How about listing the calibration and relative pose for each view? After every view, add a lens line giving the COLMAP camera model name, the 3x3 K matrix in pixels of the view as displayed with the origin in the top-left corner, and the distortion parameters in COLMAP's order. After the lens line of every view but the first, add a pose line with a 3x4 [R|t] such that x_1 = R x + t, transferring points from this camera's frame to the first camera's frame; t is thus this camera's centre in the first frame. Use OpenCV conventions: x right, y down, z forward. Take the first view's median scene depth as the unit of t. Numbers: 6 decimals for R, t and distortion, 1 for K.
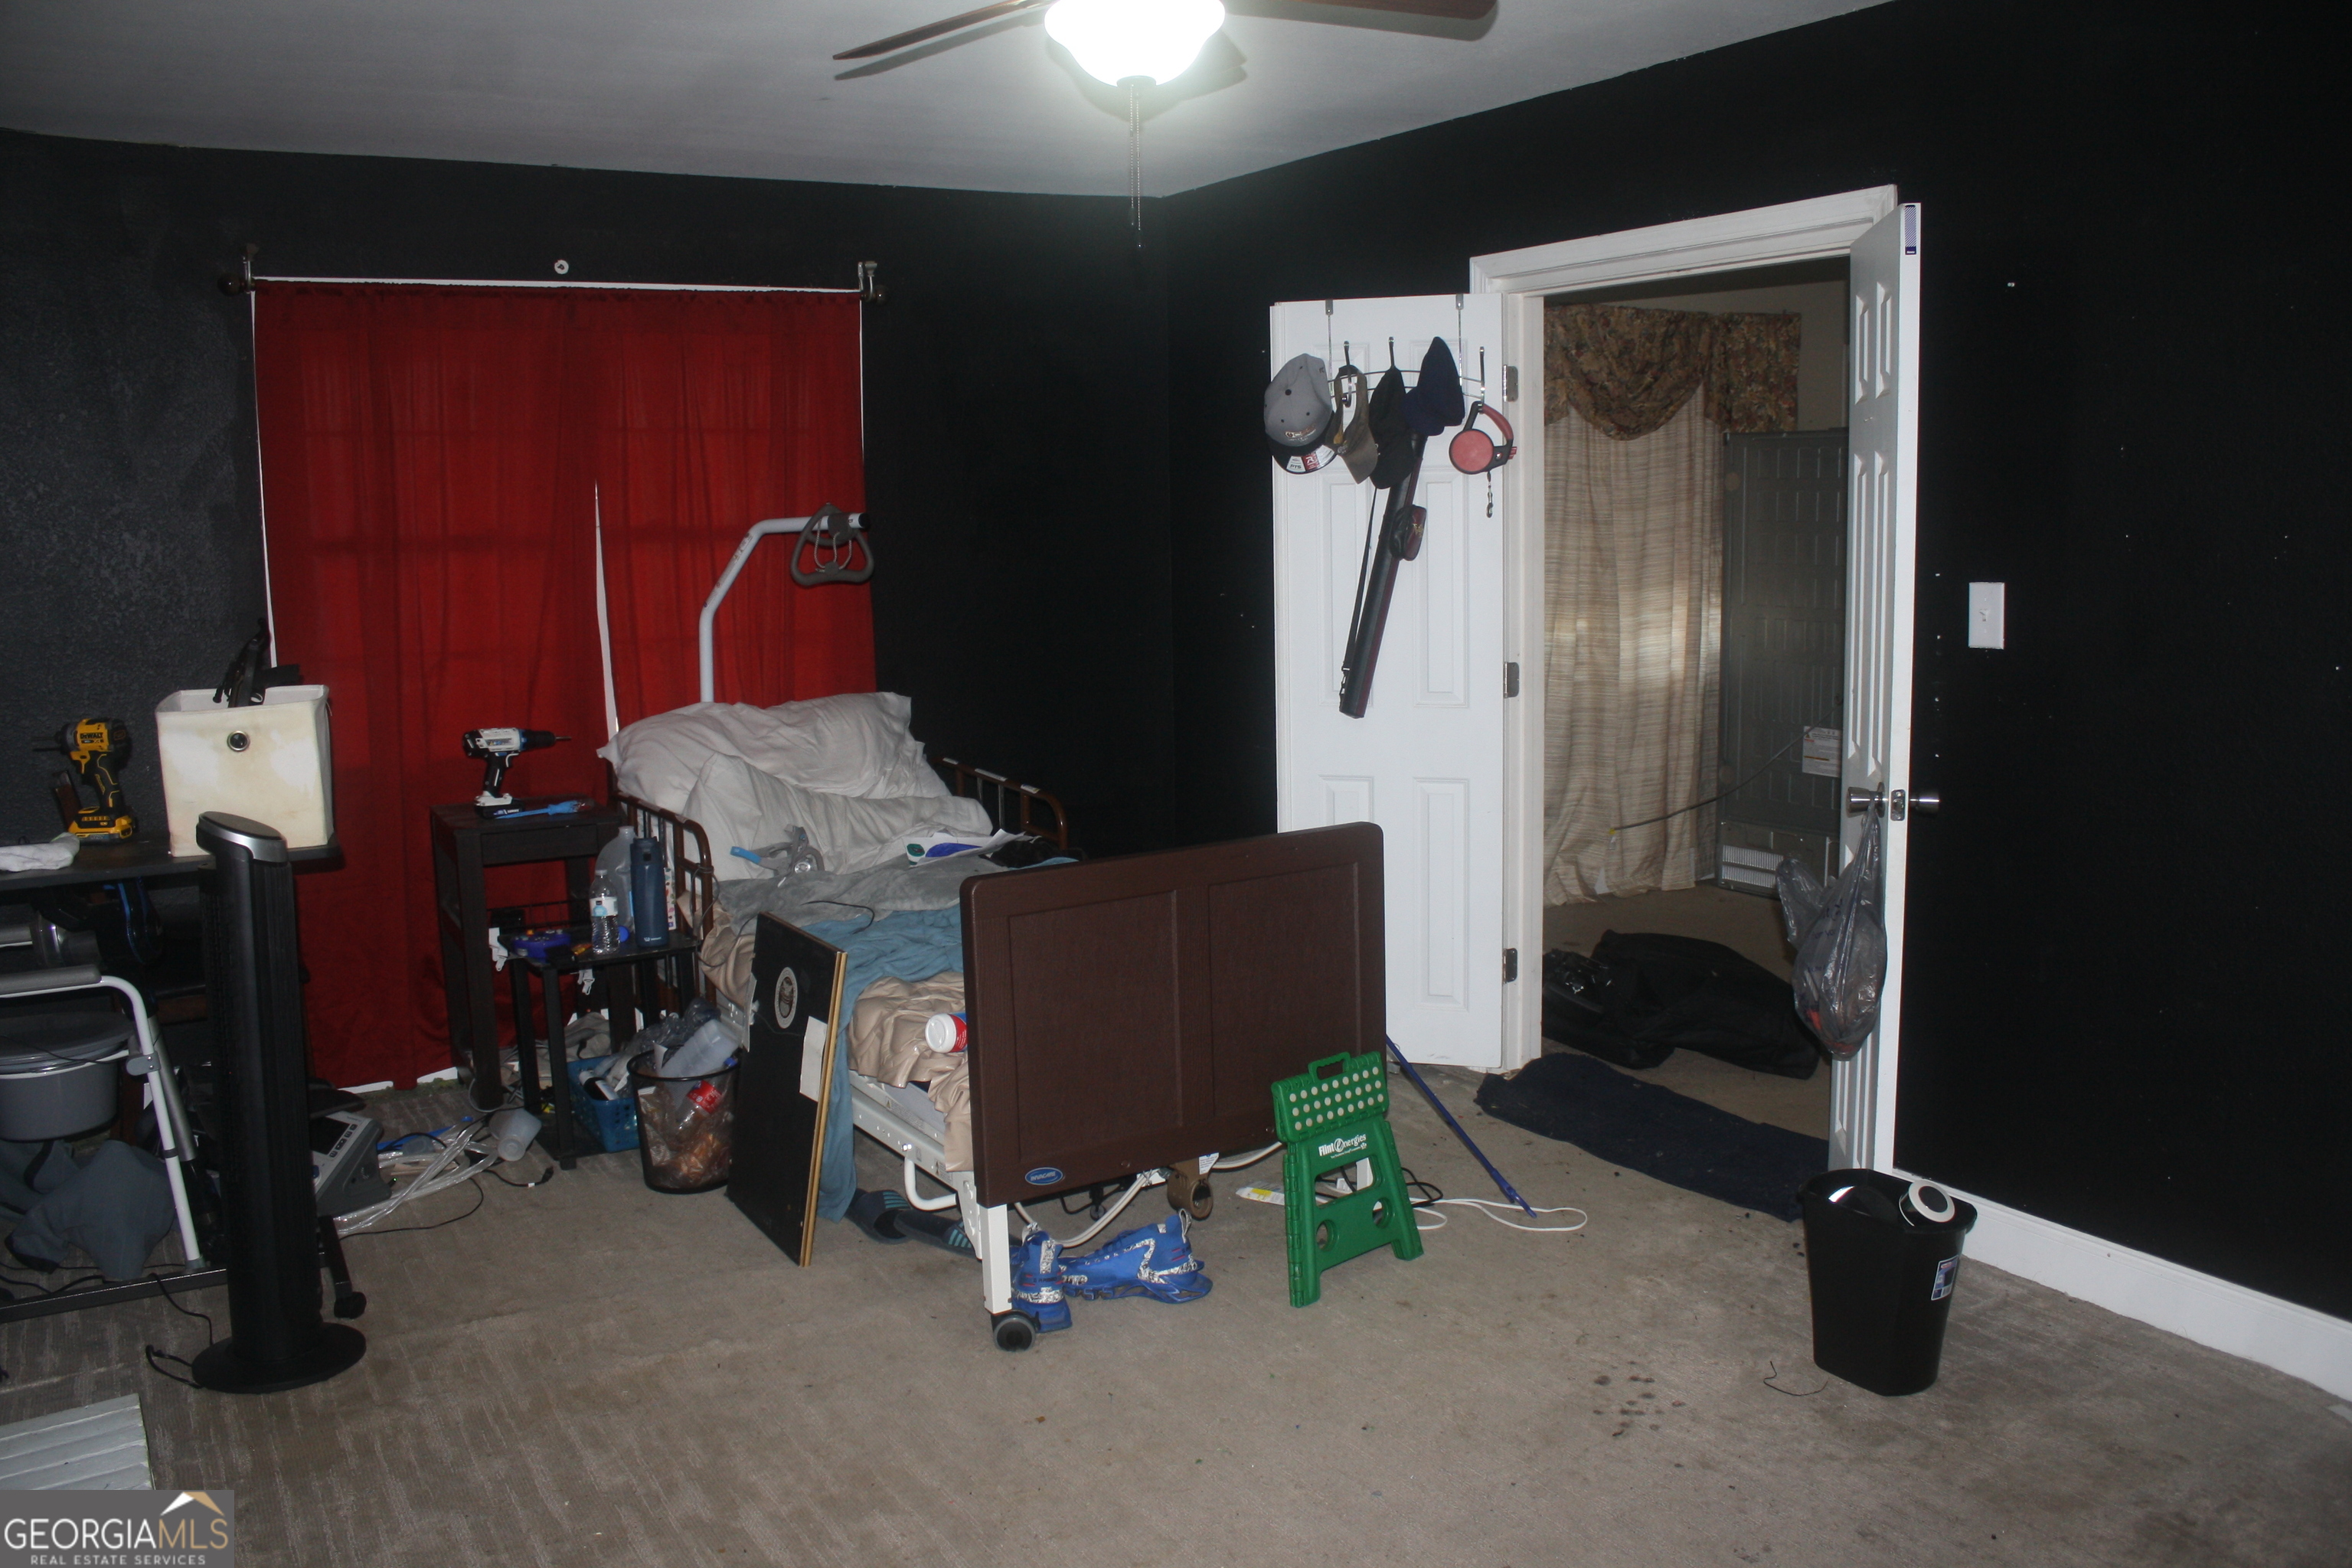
lens RADIAL K [[1967.7, 0, 1184.1], [0, 1967.7, 786.3], [0, 0, 1]] dist [-0.159652, 0.138587]
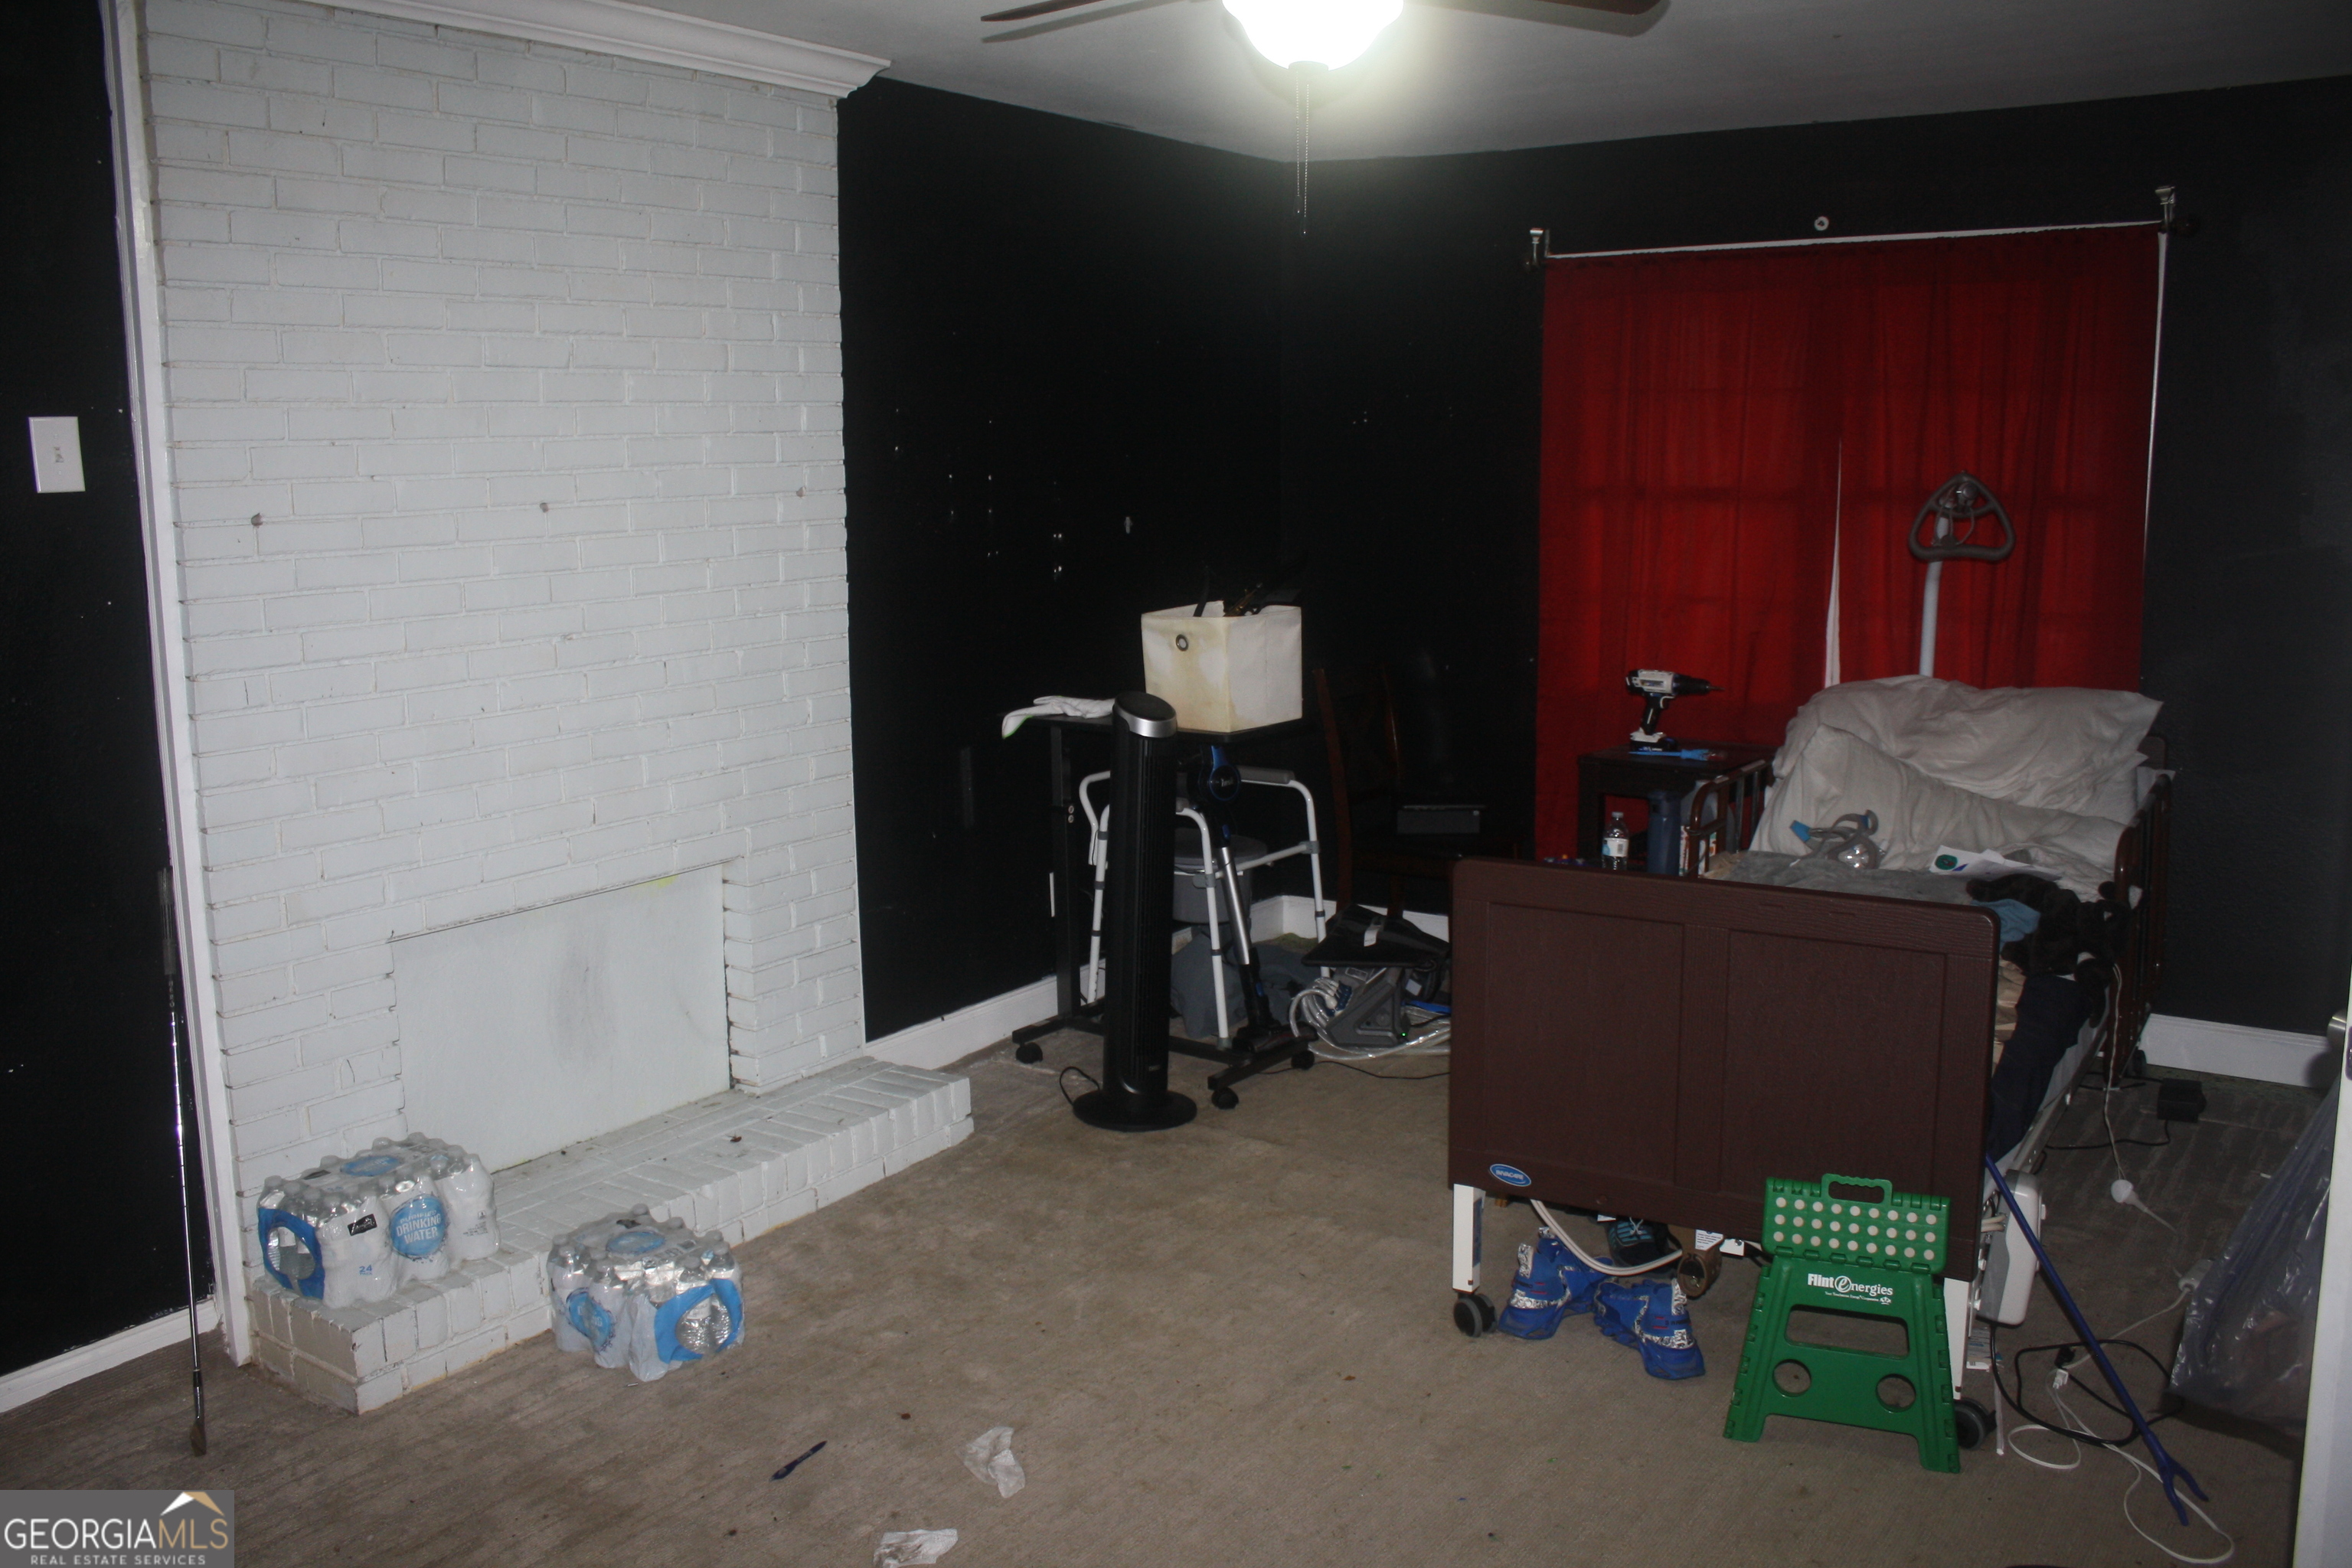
lens RADIAL K [[1967.7, 0, 1176.0], [0, 1967.7, 790.4], [0, 0, 1]] dist [-0.159652, 0.138587]
pose [[0.398142, 0.167850, -0.901837, 0.520760], [-0.128406, 0.983635, 0.126386, -0.066954], [0.908293, 0.065482, 0.413179, 0.320669]]
